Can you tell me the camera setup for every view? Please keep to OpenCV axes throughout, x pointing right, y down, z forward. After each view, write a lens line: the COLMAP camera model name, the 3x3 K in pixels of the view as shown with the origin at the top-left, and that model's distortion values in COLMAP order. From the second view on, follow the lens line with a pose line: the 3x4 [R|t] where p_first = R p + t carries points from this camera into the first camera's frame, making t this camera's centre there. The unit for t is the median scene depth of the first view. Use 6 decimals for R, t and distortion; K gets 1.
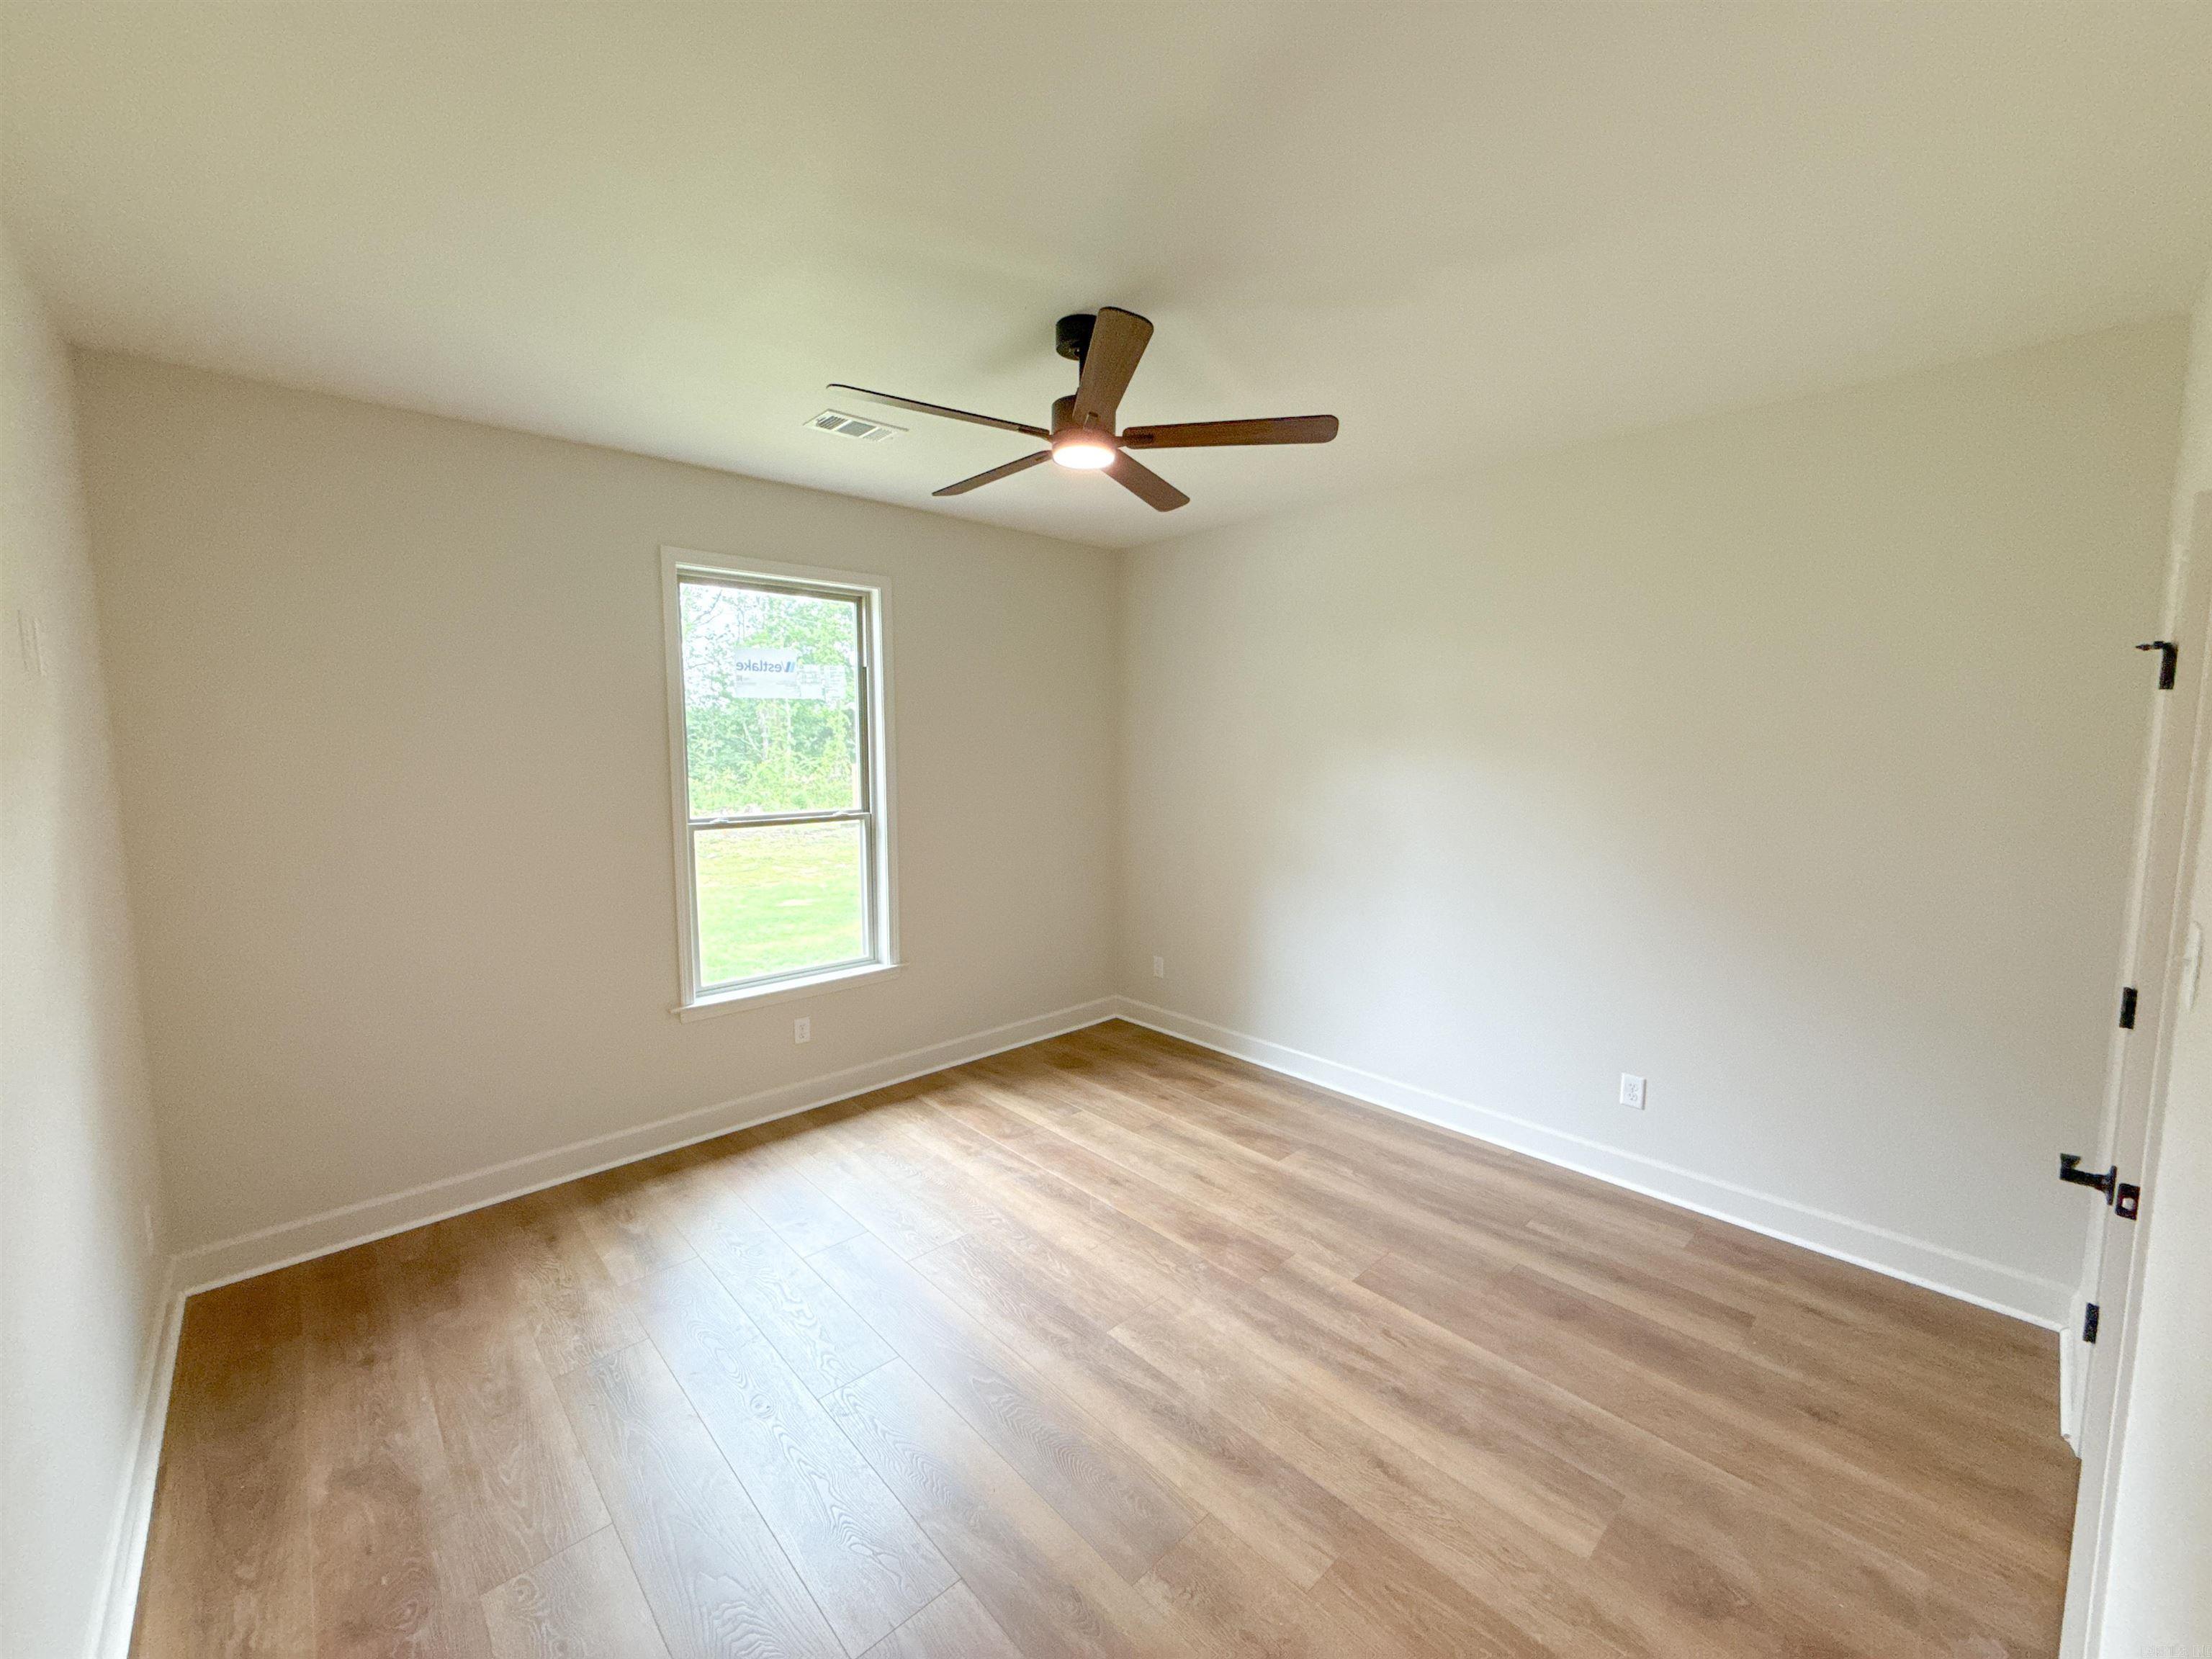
lens RADIAL K [[879.0, 0, 1124.5], [0, 879.0, 819.7], [0, 0, 1]] dist [0.001202, -0.000263]
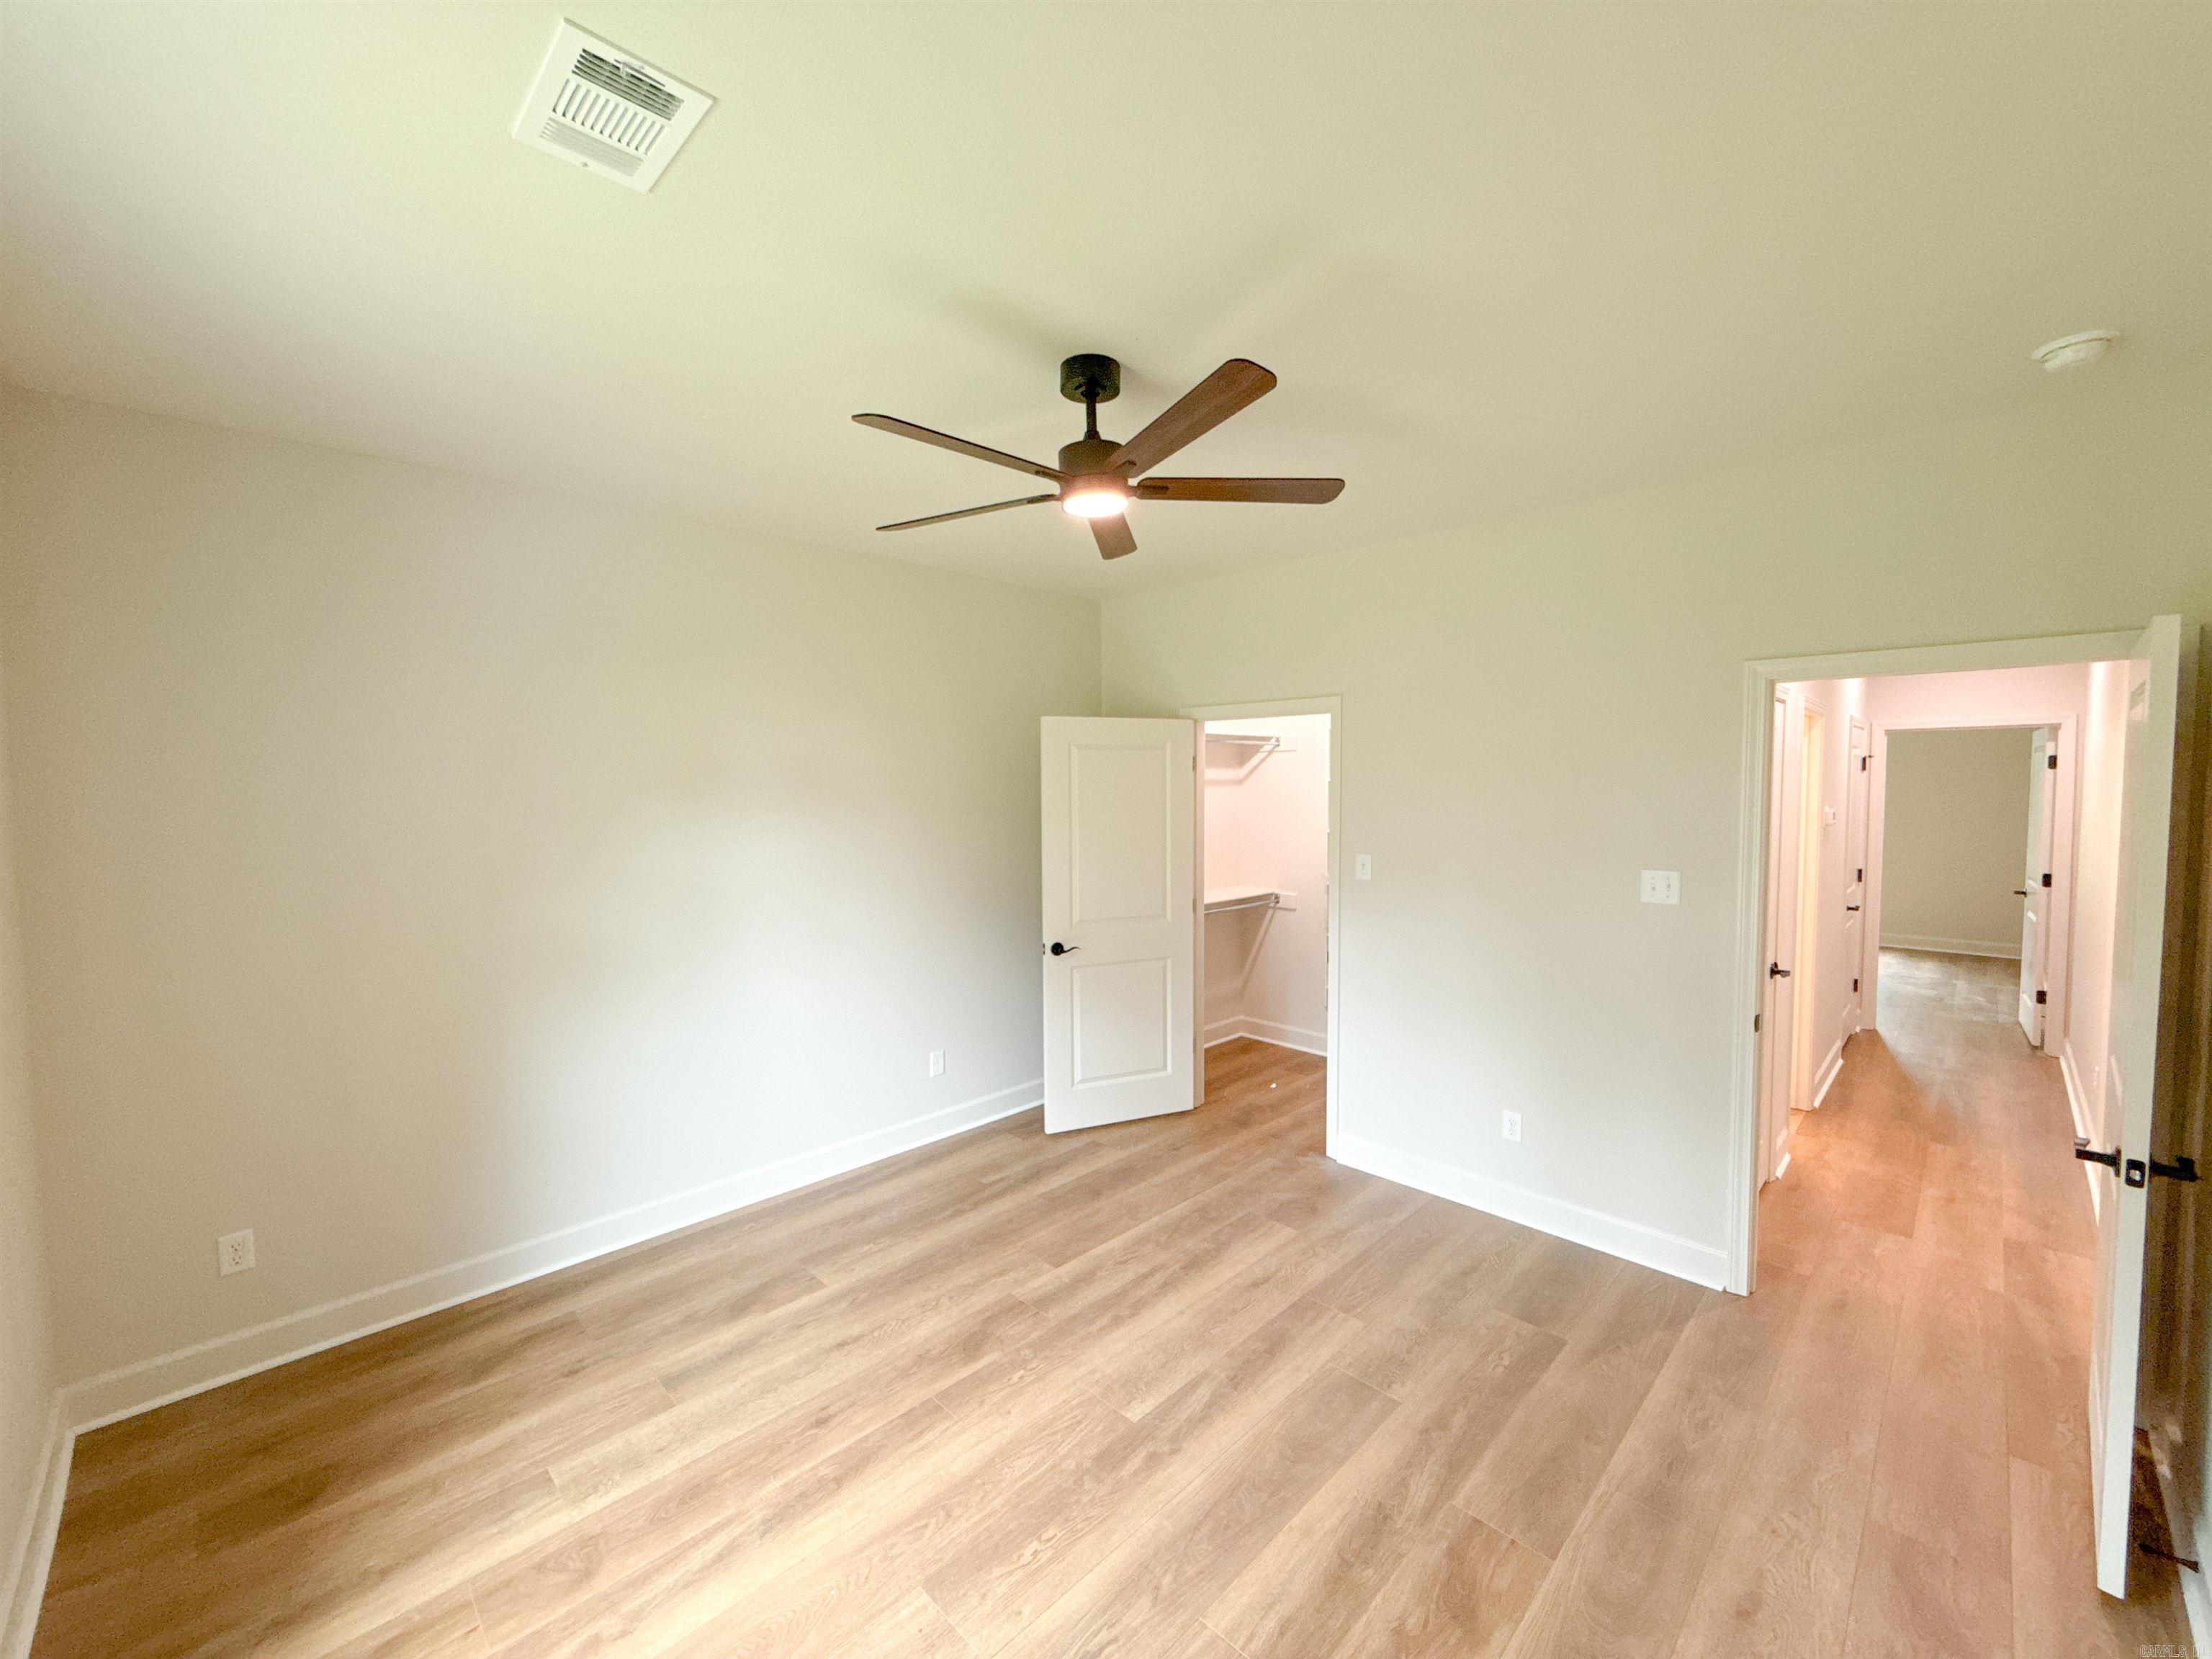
lens RADIAL K [[879.0, 0, 1099.1], [0, 879.0, 816.0], [0, 0, 1]] dist [0.001202, -0.000263]
pose [[-0.009016, -0.040585, 0.999135, -0.772174], [0.098103, 0.994320, 0.041275, -0.091603], [-0.995135, 0.098390, -0.004984, 0.800238]]
